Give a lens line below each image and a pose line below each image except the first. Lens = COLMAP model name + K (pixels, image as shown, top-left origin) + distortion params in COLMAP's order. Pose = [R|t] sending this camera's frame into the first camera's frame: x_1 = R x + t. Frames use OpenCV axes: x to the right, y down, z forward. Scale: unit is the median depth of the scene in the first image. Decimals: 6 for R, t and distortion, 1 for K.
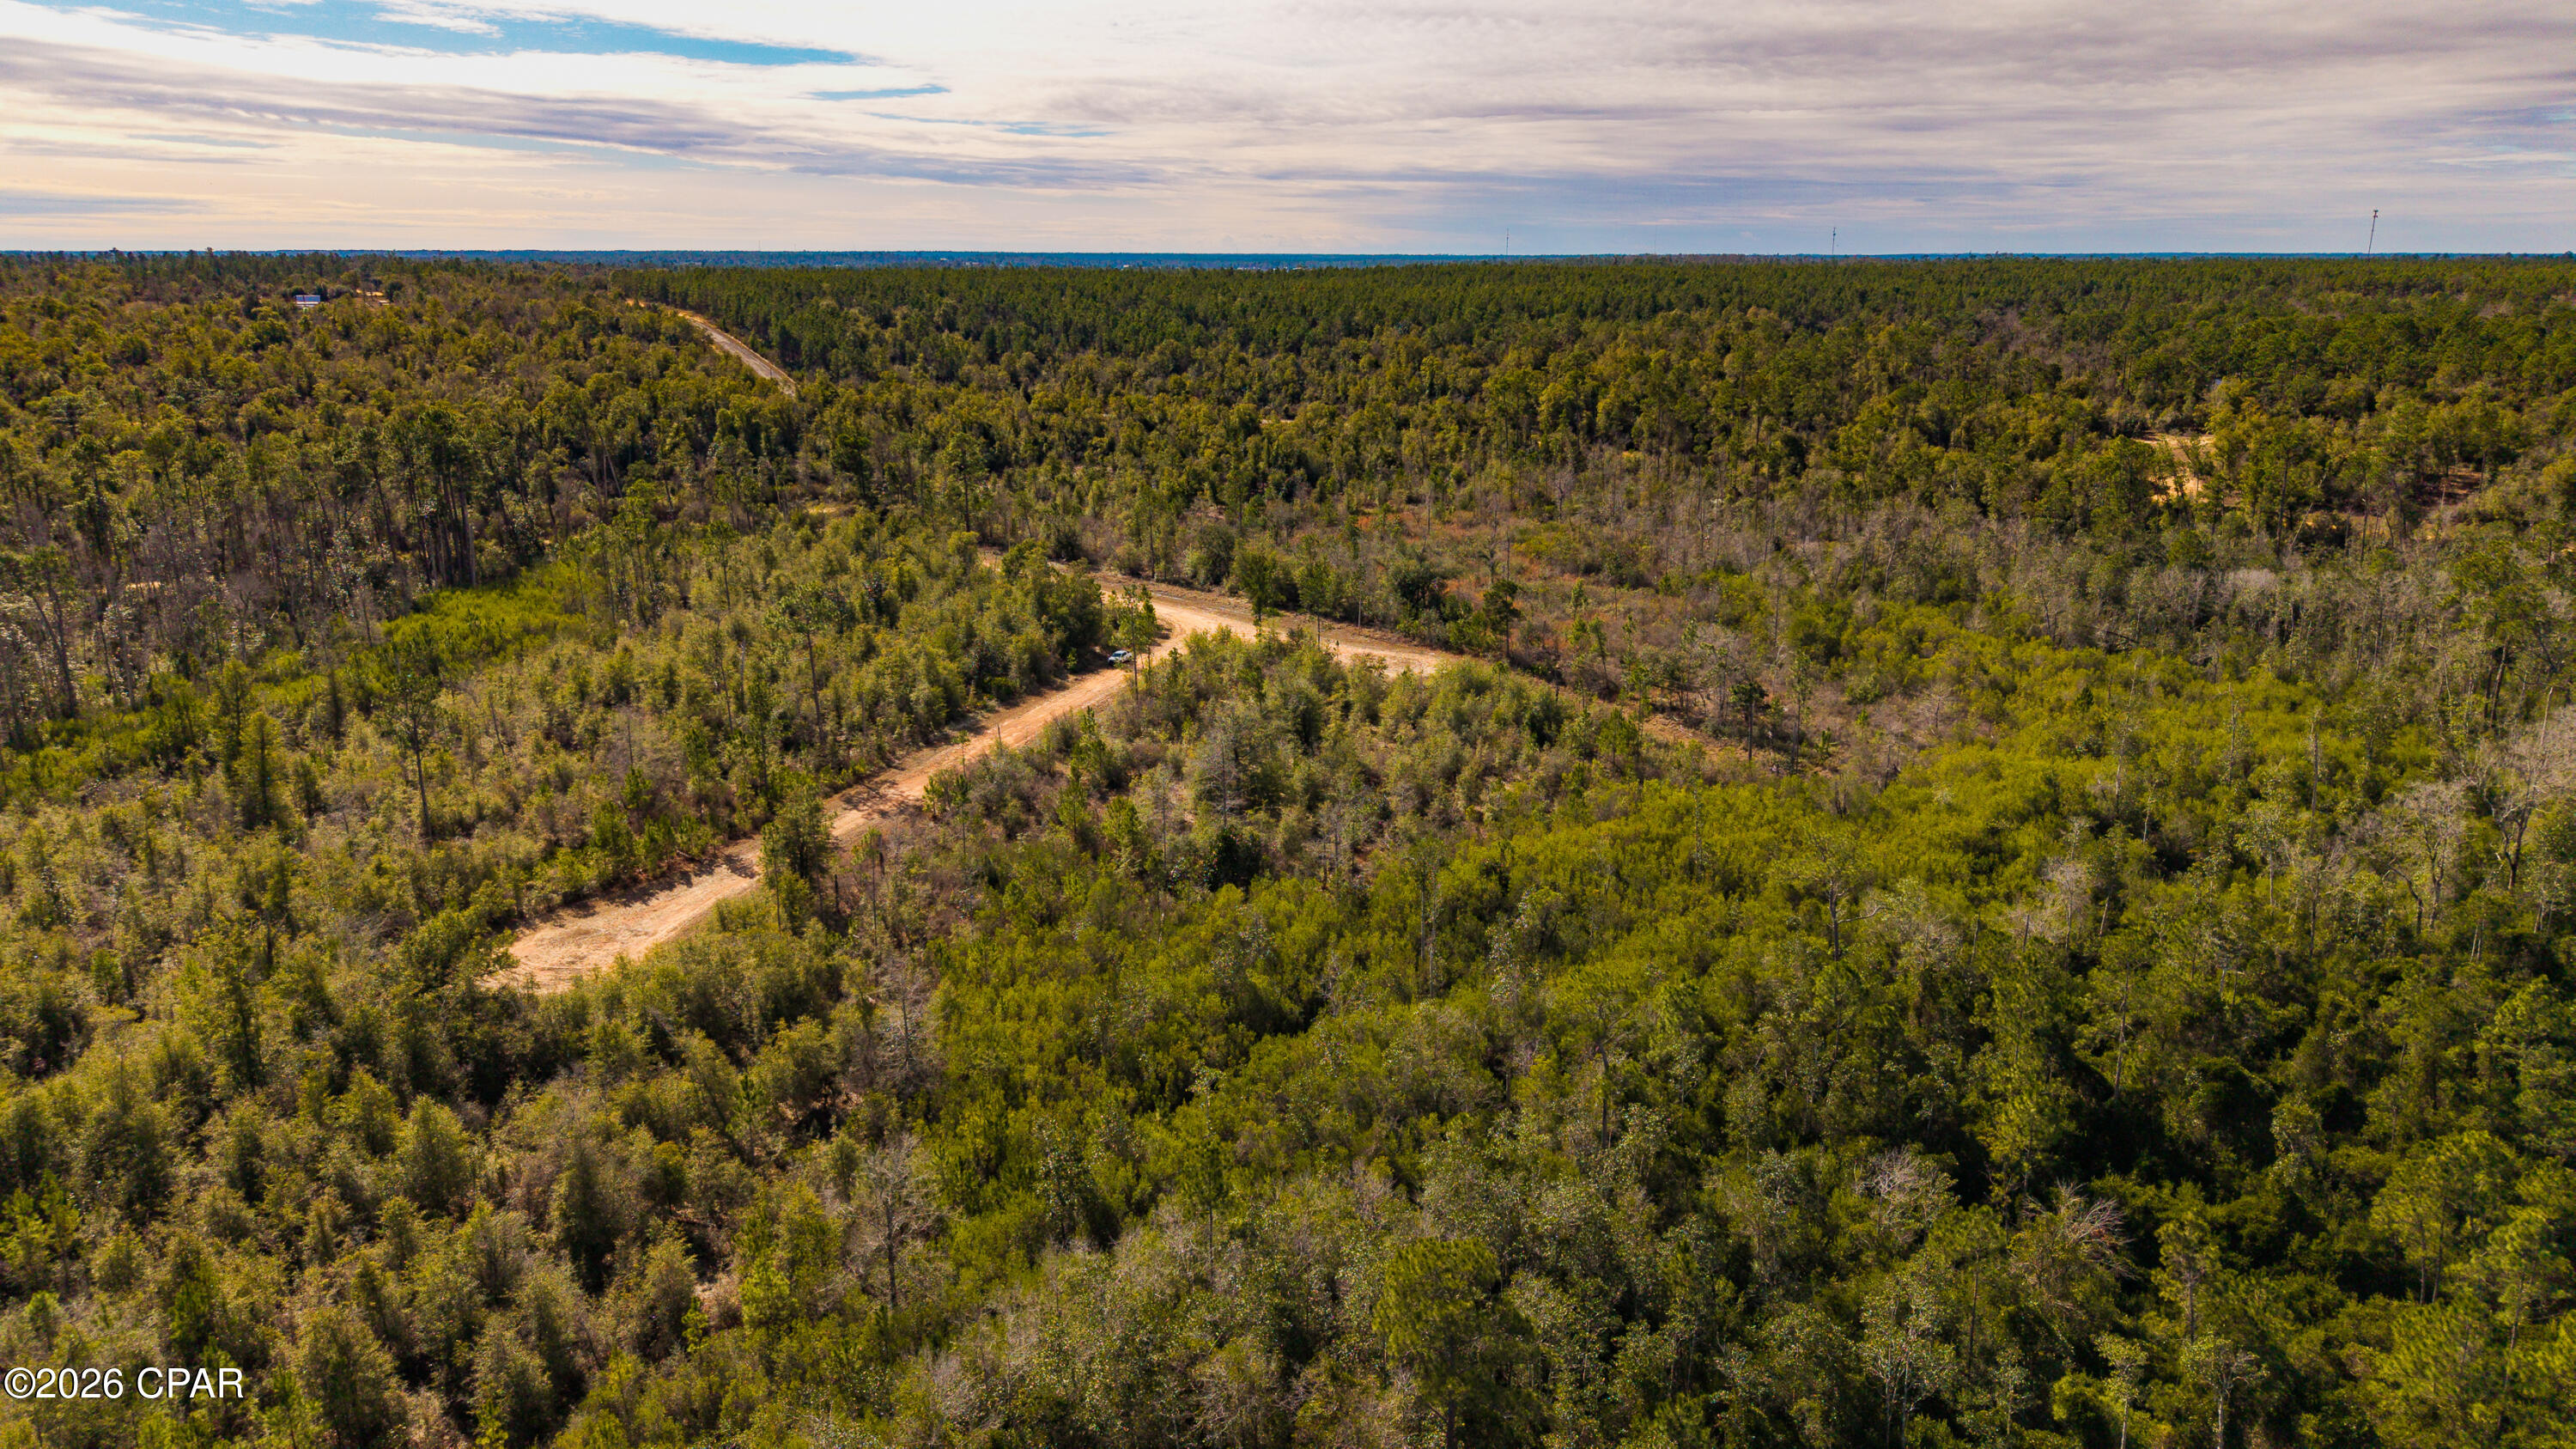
lens RADIAL K [[1830.9, 0, 1290.8], [0, 1830.9, 673.8], [0, 0, 1]] dist [-0.003787, 0.005290]
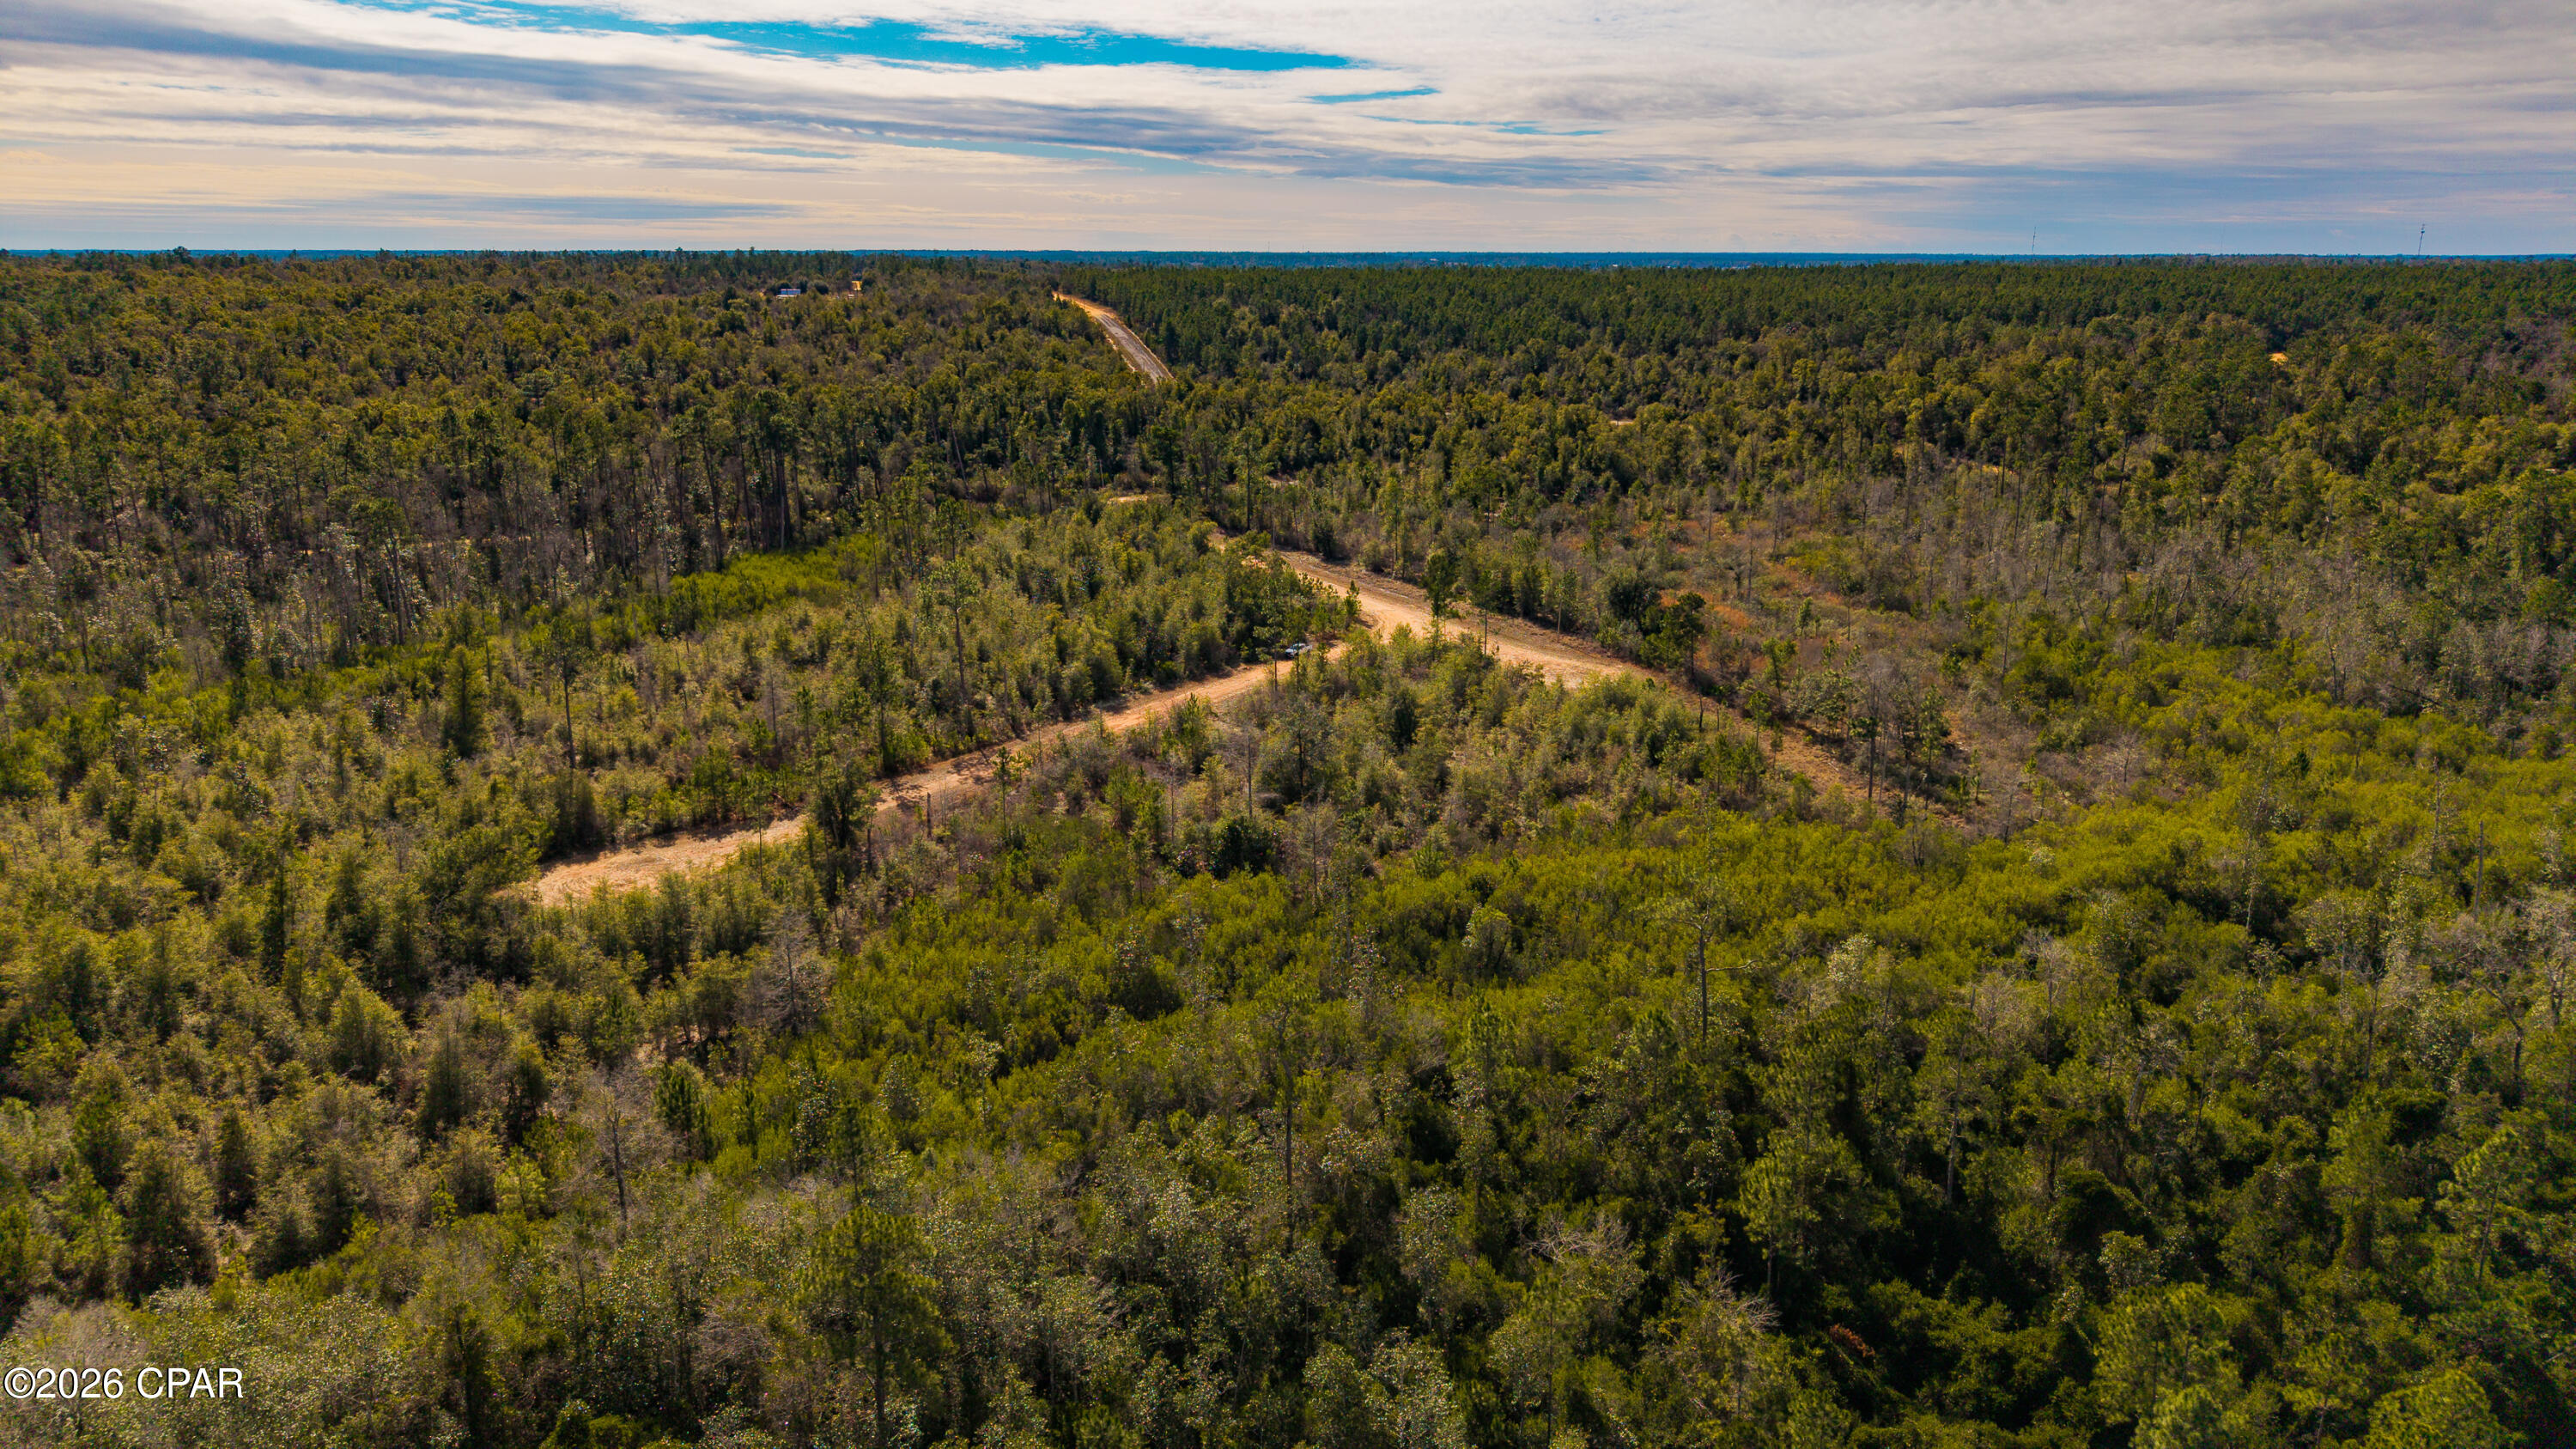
lens RADIAL K [[1809.8, 0, 1288.0], [0, 1809.8, 724.5], [0, 0, 1]] dist [0.001619, -0.001413]
pose [[0.957145, 0.073273, -0.280186, 0.040428], [-0.065313, 0.997154, 0.037654, -0.001132], [0.282148, -0.017741, 0.959207, 0.007445]]
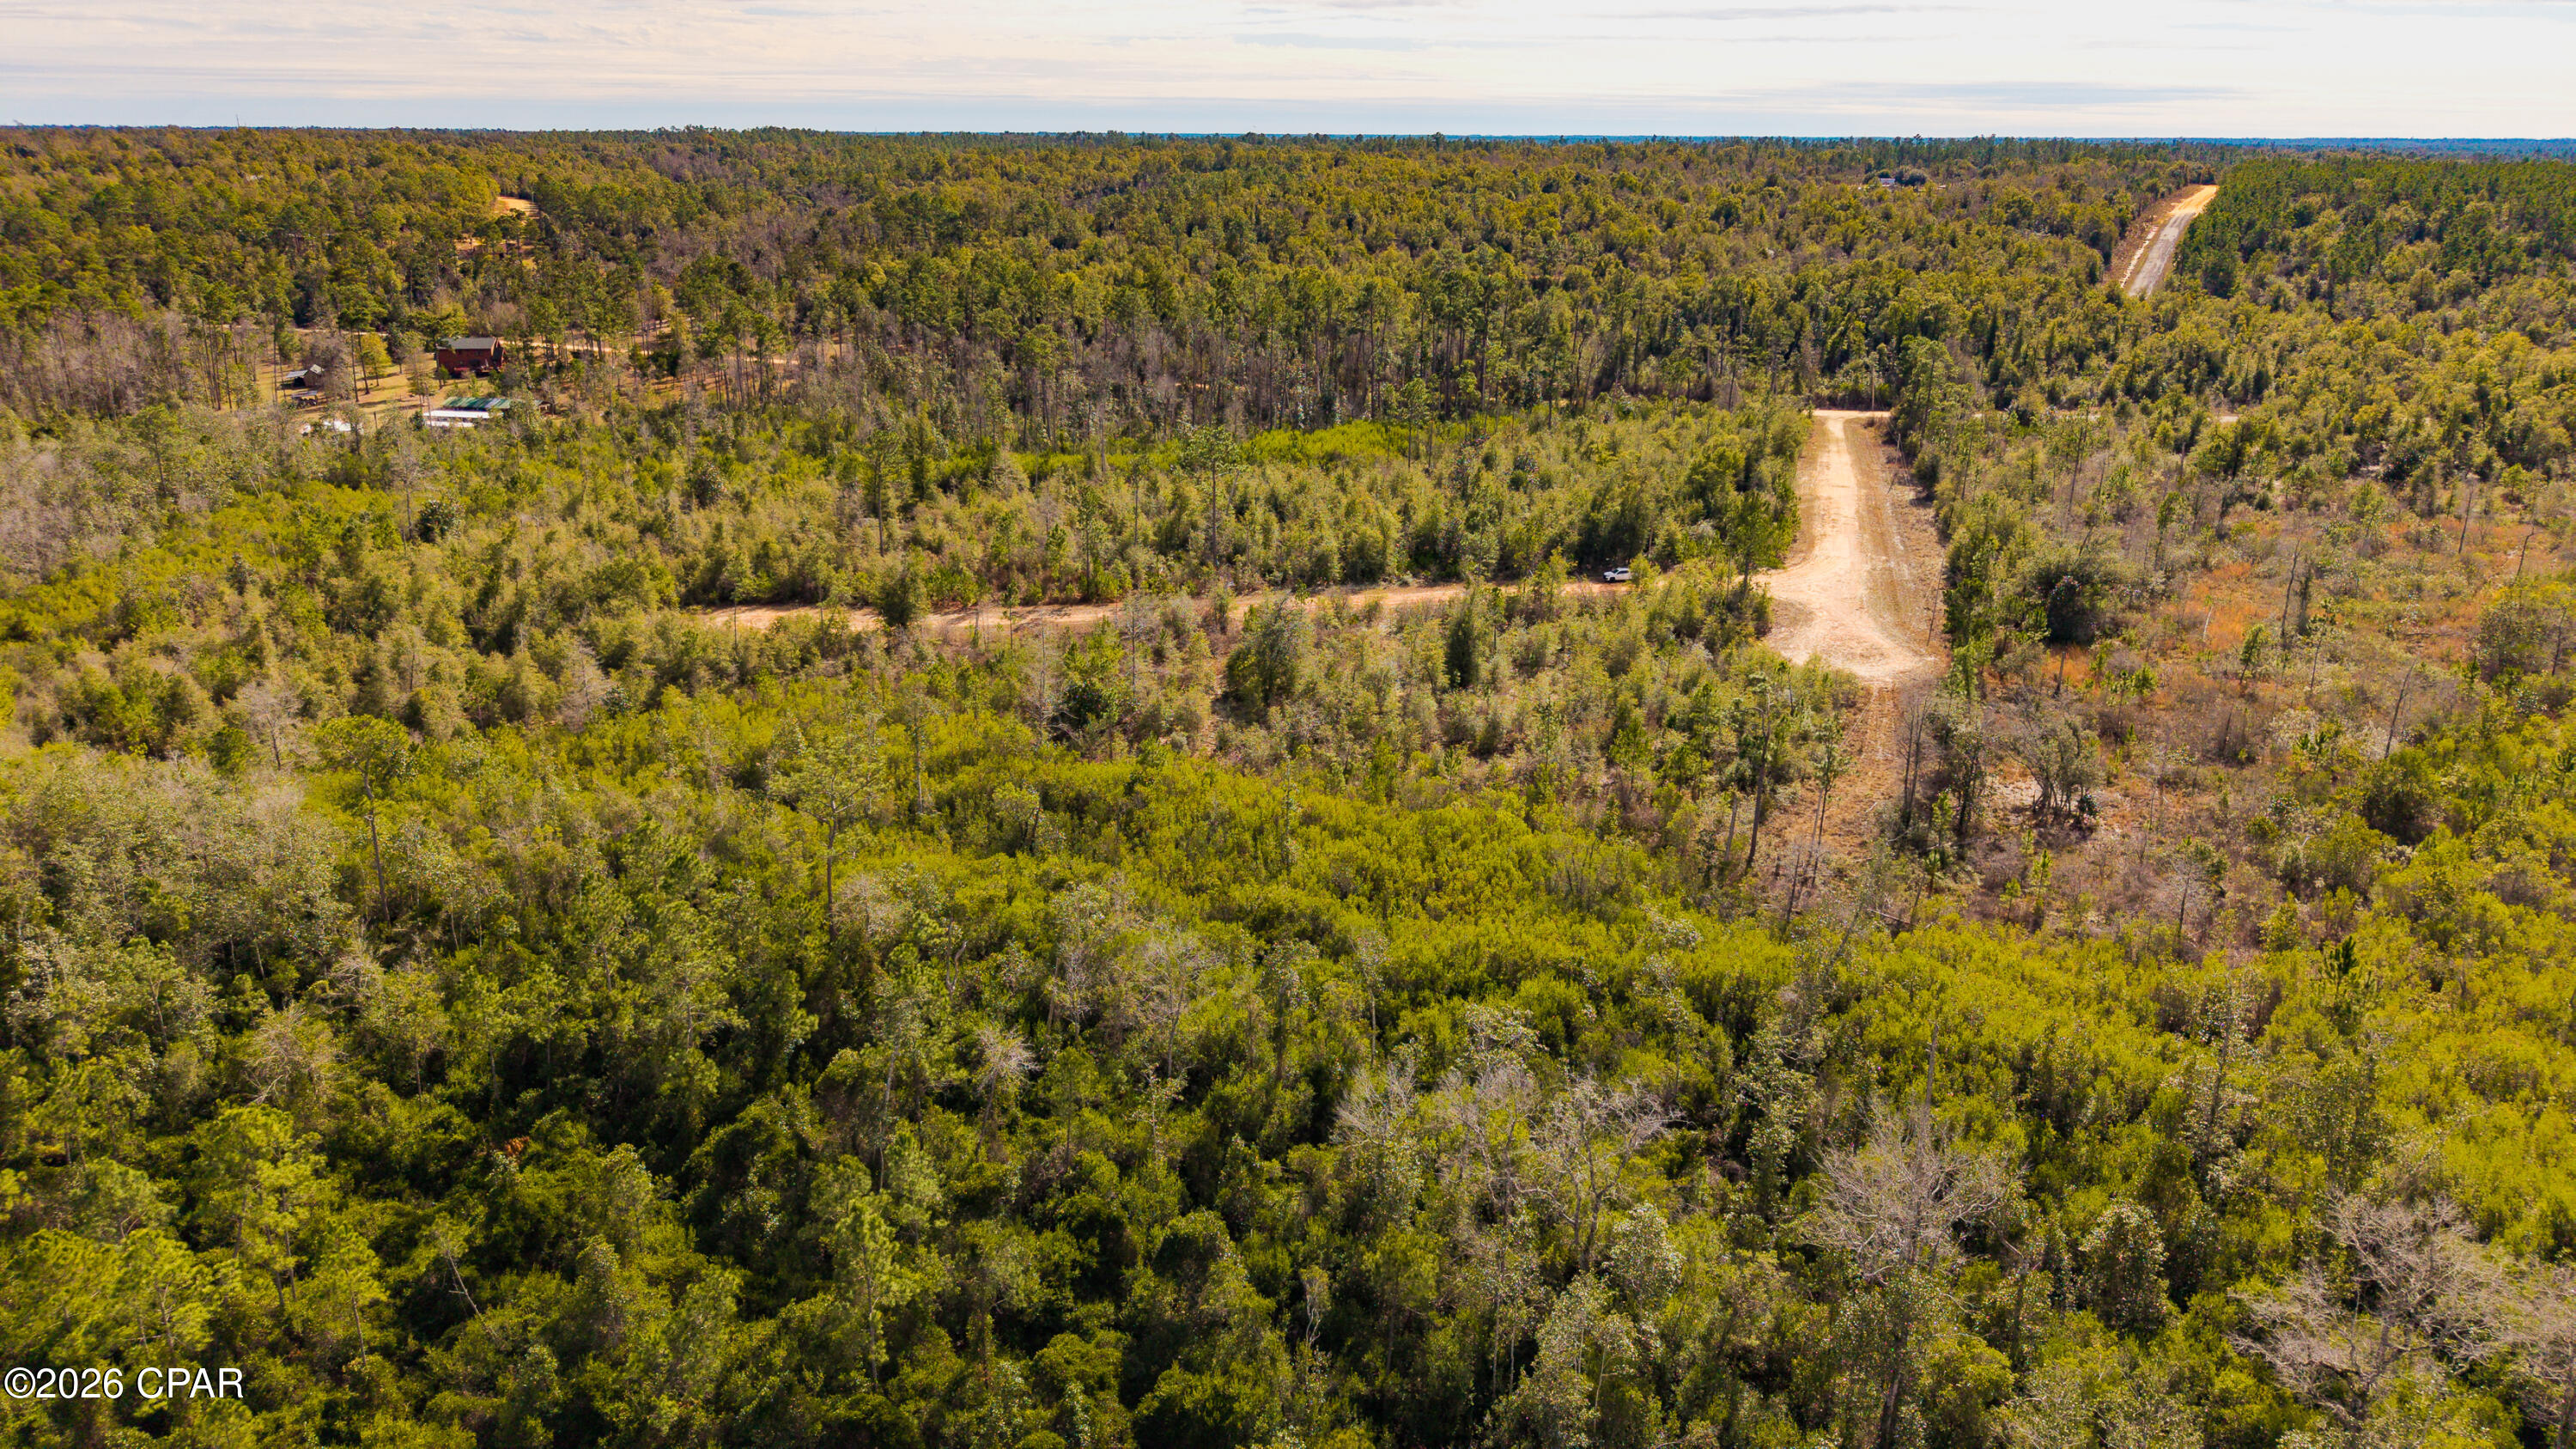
lens RADIAL K [[1809.8, 0, 1288.0], [0, 1809.8, 724.5], [0, 0, 1]] dist [0.001619, -0.001413]
pose [[0.445339, 0.277573, -0.851250, 0.143806], [-0.203148, 0.957262, 0.205862, -0.021085], [0.872011, 0.081252, 0.482695, 0.093151]]
